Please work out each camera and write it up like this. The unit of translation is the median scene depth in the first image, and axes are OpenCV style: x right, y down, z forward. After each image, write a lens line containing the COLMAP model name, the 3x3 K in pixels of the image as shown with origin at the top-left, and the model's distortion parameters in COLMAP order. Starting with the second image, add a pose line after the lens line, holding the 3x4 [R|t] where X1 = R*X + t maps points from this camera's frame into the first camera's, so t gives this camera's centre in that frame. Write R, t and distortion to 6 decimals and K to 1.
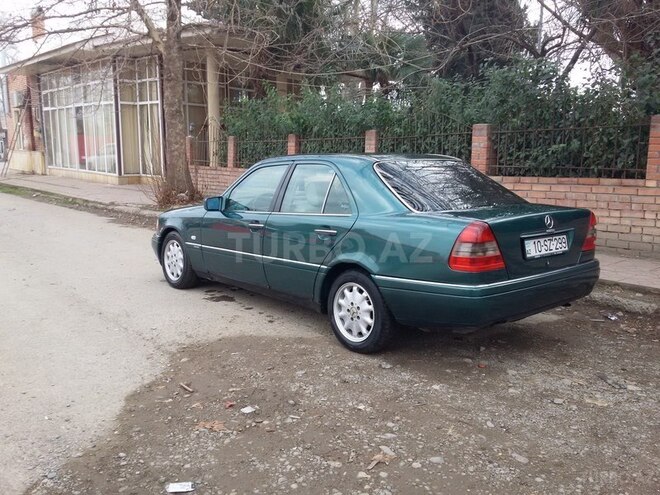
lens RADIAL K [[606.7, 0, 347.8], [0, 606.7, 251.0], [0, 0, 1]] dist [0.017599, 0.000000]
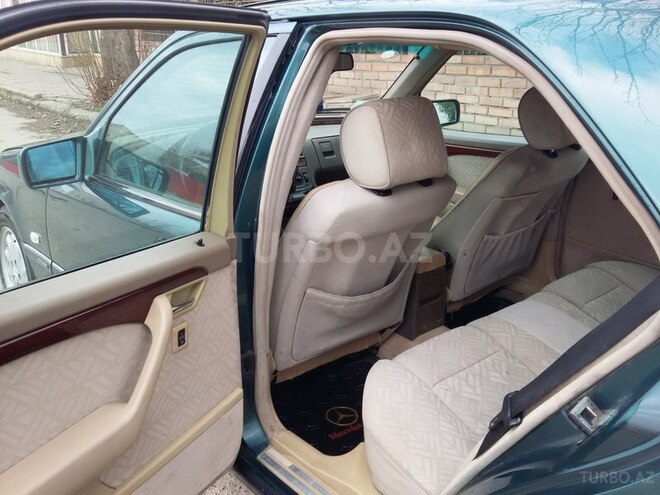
lens RADIAL K [[606.7, 0, 329.6], [0, 606.7, 247.7], [0, 0, 1]] dist [0.017599, 0.000000]
pose [[0.999745, 0.000483, -0.022557, -0.054570], [0.003775, 0.982102, 0.188312, -0.088170], [0.022244, -0.188350, 0.981850, 0.615235]]
